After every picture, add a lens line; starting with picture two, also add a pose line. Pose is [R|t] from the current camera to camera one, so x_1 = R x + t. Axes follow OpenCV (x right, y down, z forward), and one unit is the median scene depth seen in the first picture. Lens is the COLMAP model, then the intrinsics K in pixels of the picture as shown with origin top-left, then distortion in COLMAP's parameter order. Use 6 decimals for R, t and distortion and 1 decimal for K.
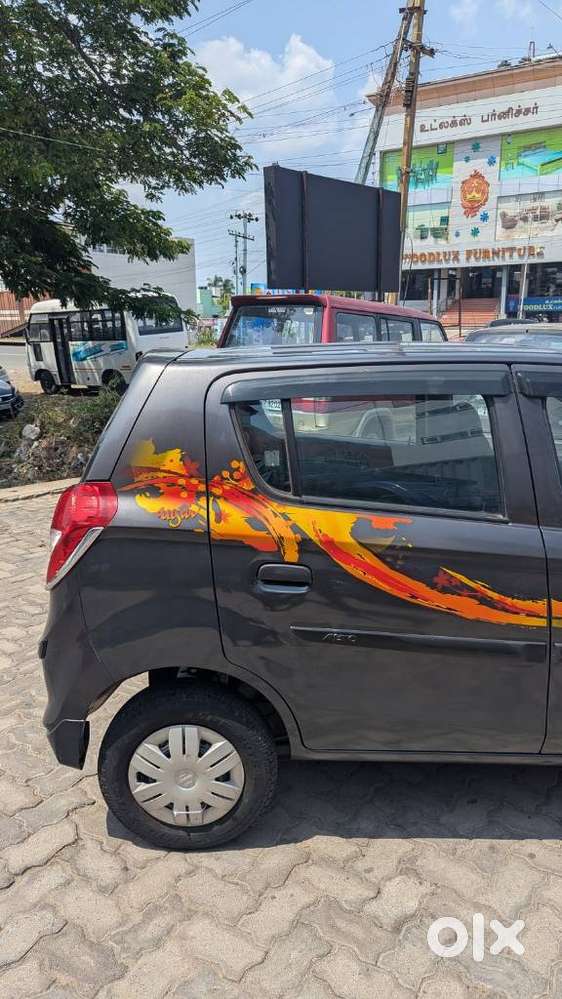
lens RADIAL K [[713.3, 0, 290.1], [0, 713.3, 504.1], [0, 0, 1]] dist [0.067469, -0.065488]
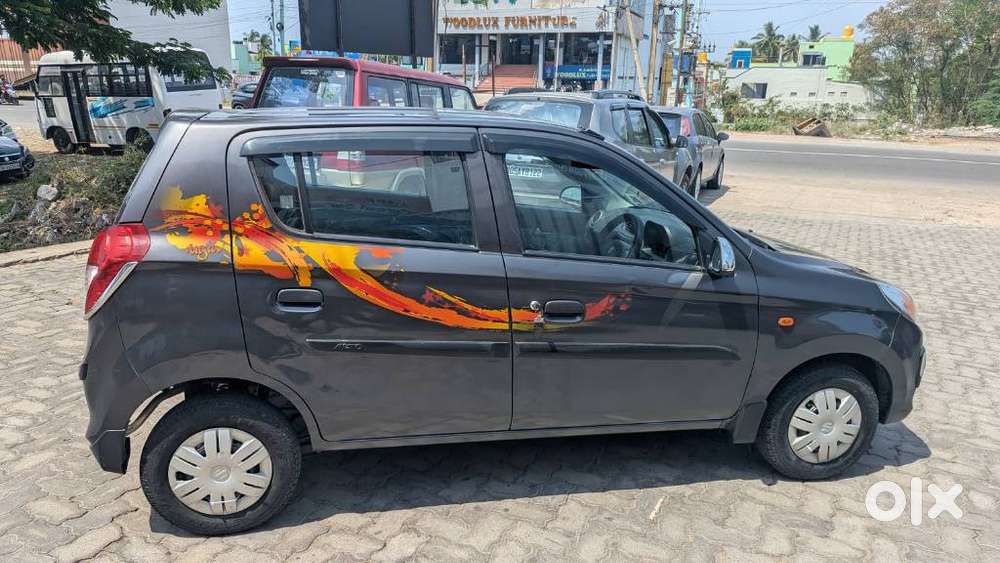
lens RADIAL K [[714.0, 0, 487.8], [0, 714.0, 280.0], [0, 0, 1]] dist [0.067469, -0.065488]
pose [[0.979267, -0.030213, 0.200310, 0.016889], [0.026573, 0.999430, 0.020835, 0.014295], [-0.200826, -0.015080, 0.979511, -0.072882]]
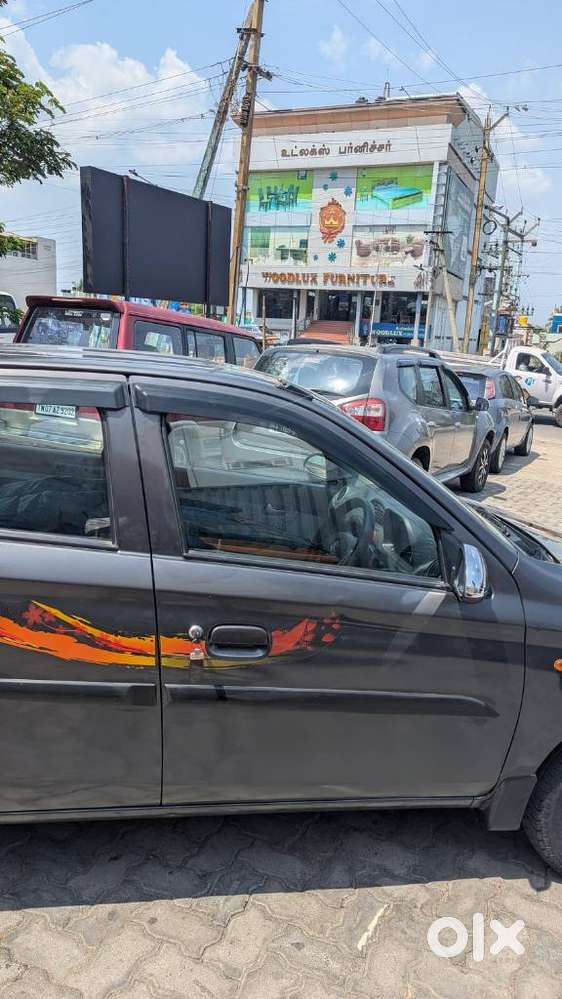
lens RADIAL K [[711.8, 0, 278.7], [0, 711.8, 498.1], [0, 0, 1]] dist [0.065242, -0.064225]
pose [[0.985422, 0.022896, 0.168578, 0.096994], [-0.018609, 0.999463, -0.026966, -0.005208], [-0.169105, 0.023436, 0.985319, 0.023042]]
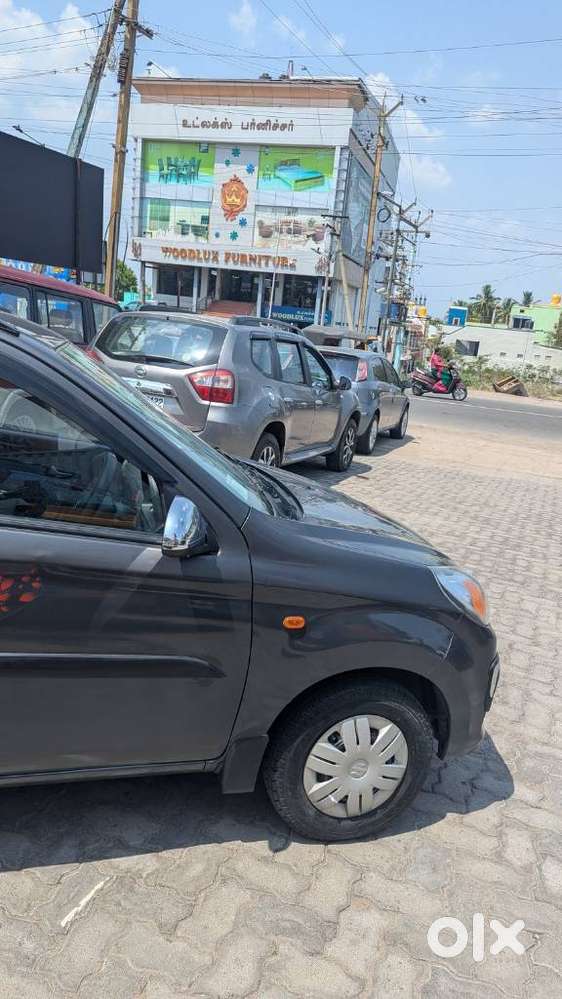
lens RADIAL K [[713.3, 0, 290.1], [0, 713.3, 504.1], [0, 0, 1]] dist [0.067469, -0.065488]
pose [[0.949828, 0.026945, 0.311610, 0.166403], [-0.028365, 0.999598, 0.000023, 0.004731], [-0.311484, -0.008860, 0.950210, 0.022455]]
